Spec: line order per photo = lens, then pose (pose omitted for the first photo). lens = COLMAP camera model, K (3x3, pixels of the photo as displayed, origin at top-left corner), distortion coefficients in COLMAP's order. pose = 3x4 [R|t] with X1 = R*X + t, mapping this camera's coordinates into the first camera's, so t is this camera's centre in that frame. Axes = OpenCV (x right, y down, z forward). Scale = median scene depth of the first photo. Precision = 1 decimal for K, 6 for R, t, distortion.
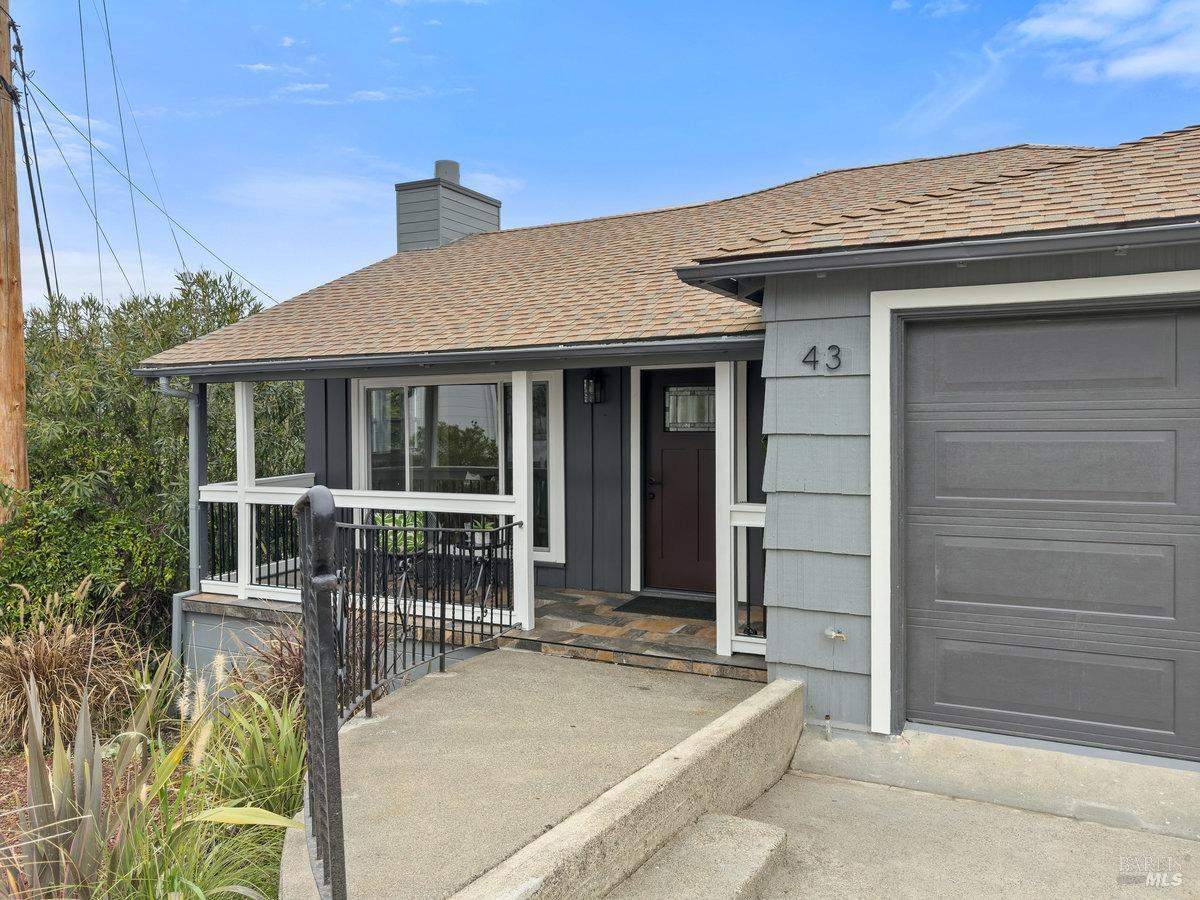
lens RADIAL K [[848.7, 0, 606.5], [0, 848.7, 486.0], [0, 0, 1]] dist [-0.094729, 0.343869]
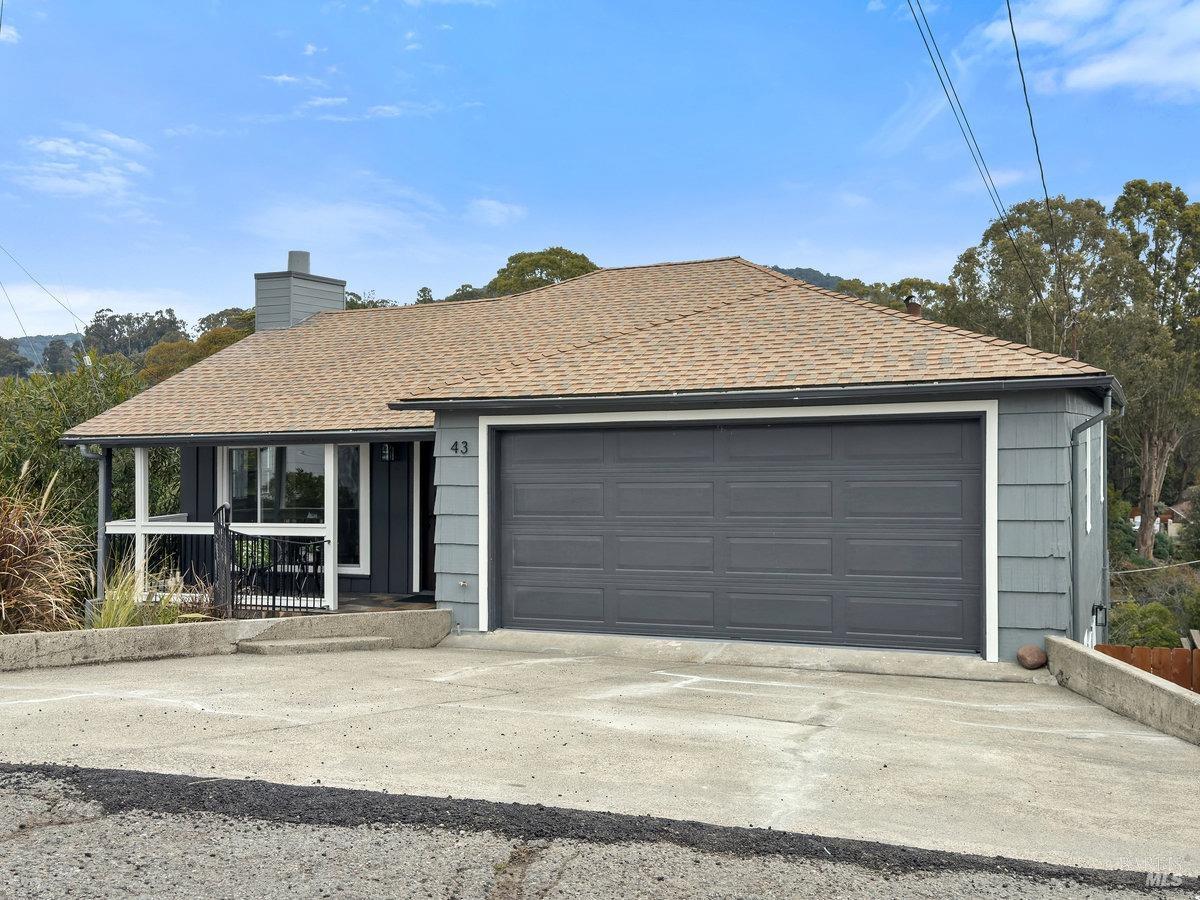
lens RADIAL K [[1187.0, 0, 600.0], [0, 1187.0, 450.0], [0, 0, 1]] dist [-0.007454, 0.008656]
pose [[0.999423, -0.005468, 0.033524, 0.292050], [0.008142, 0.996749, -0.080158, 0.049678], [-0.032977, 0.080385, 0.996218, -1.081223]]
